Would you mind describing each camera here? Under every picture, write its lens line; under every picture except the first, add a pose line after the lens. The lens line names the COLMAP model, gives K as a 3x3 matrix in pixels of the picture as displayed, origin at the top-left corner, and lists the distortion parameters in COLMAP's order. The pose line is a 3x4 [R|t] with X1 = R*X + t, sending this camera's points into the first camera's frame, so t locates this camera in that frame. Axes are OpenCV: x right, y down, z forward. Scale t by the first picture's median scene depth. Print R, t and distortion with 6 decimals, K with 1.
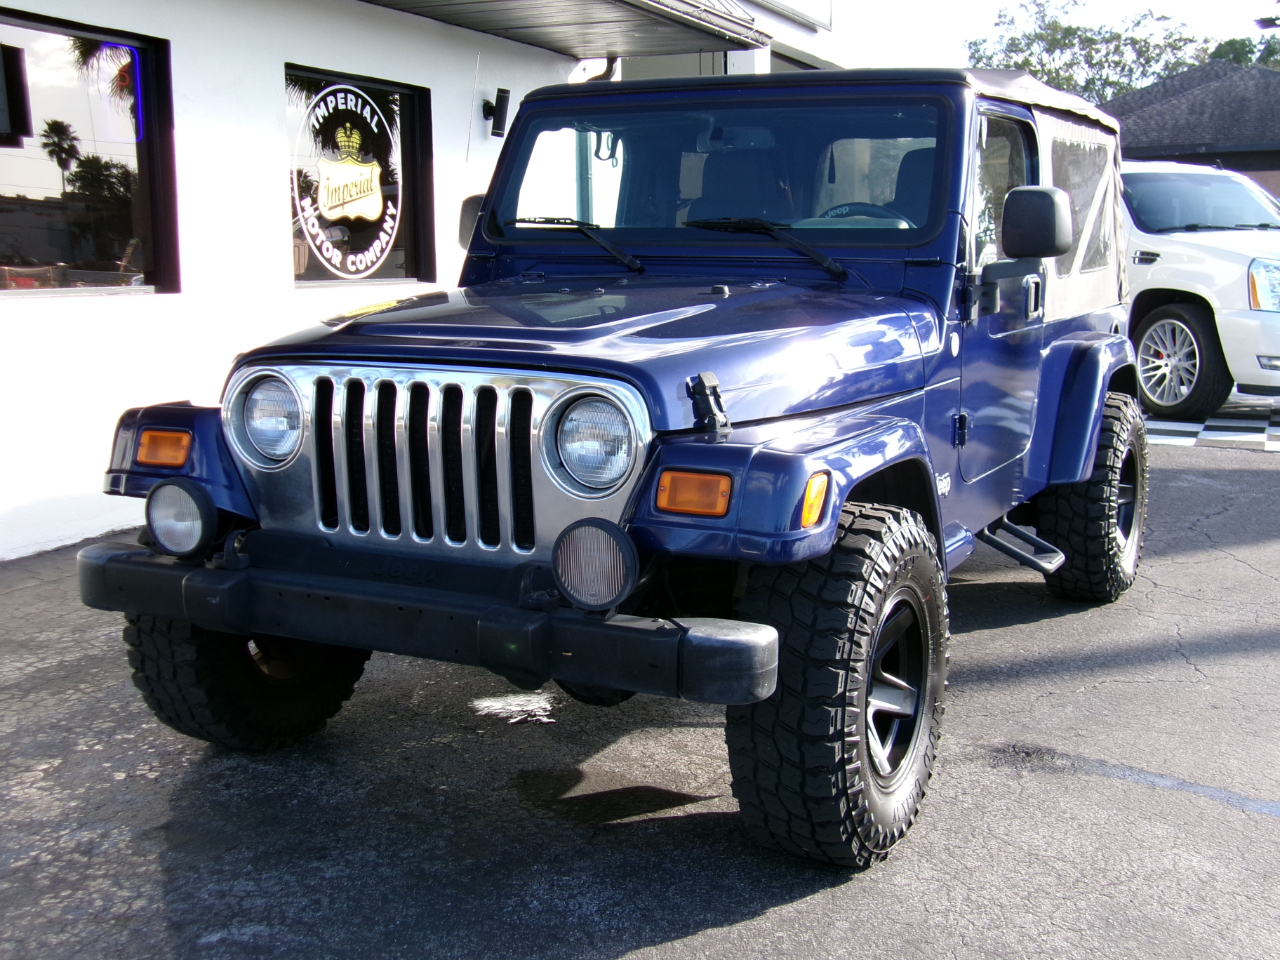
lens RADIAL K [[1560.7, 0, 642.0], [0, 1560.7, 485.5], [0, 0, 1]] dist [-0.008925, 0.000000]
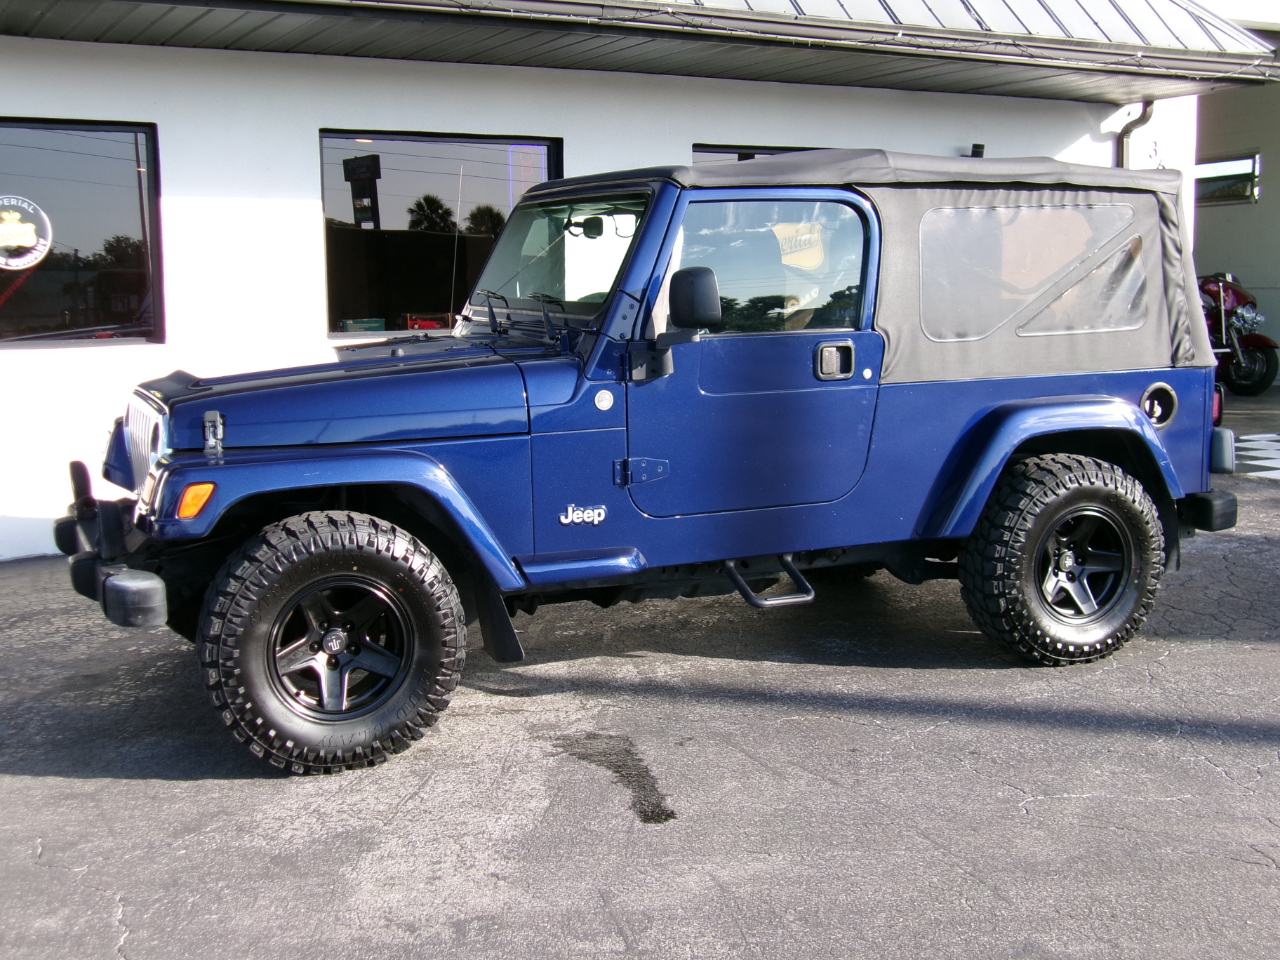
lens RADIAL K [[1560.7, 0, 650.2], [0, 1560.7, 487.6], [0, 0, 1]] dist [-0.008925, 0.000000]
pose [[0.778828, 0.078680, -0.622283, 0.485202], [-0.085968, 0.996129, 0.018354, -0.023732], [0.621318, 0.039201, 0.782577, 0.039573]]
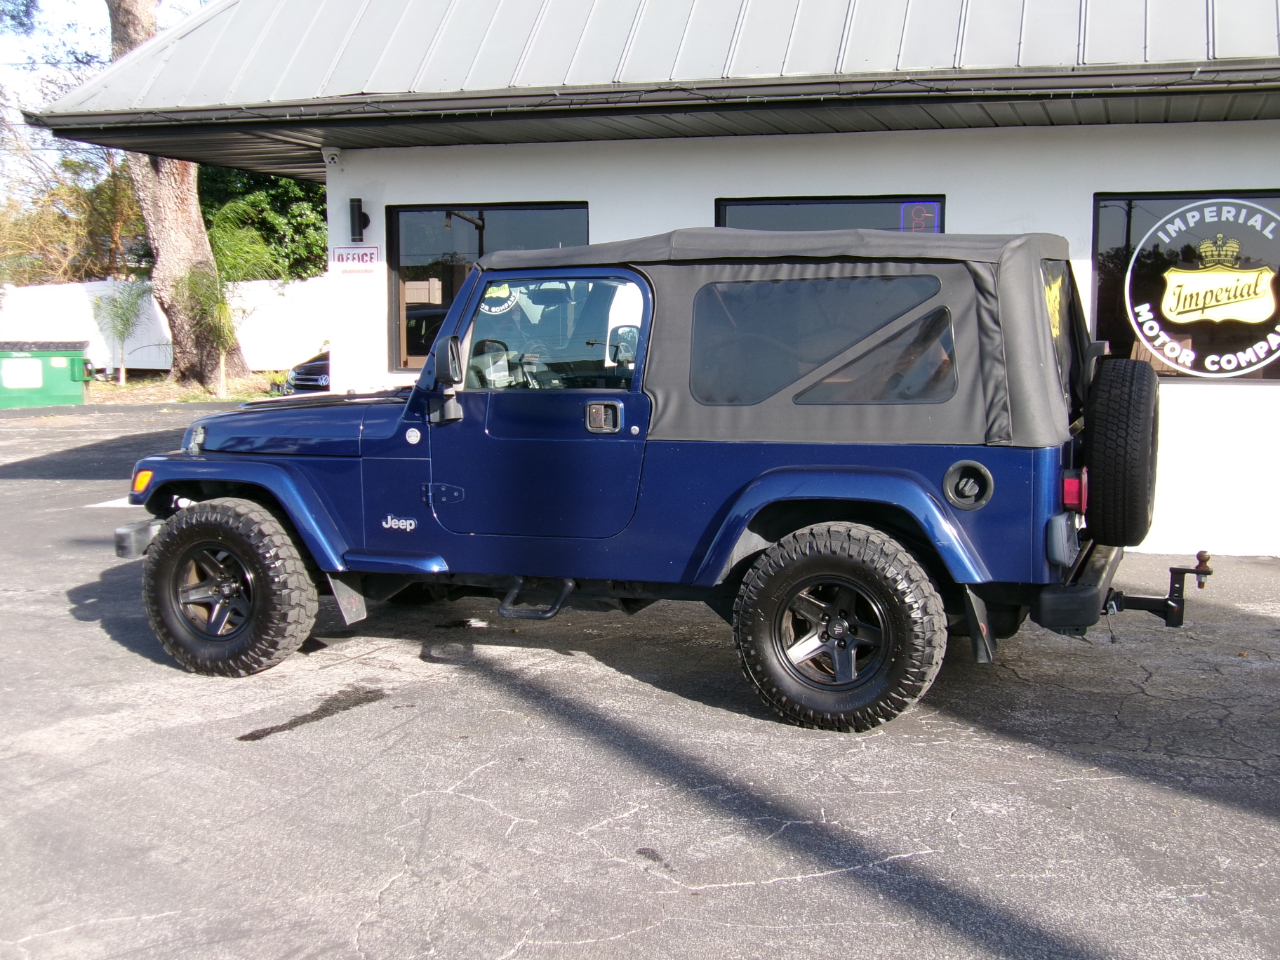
lens RADIAL K [[1560.7, 0, 649.6], [0, 1560.7, 495.2], [0, 0, 1]] dist [-0.008925, 0.000000]
pose [[0.107162, 0.123065, -0.986596, 0.871437], [-0.146039, 0.983495, 0.106816, -0.114796], [0.983458, 0.132635, 0.123366, 0.516096]]
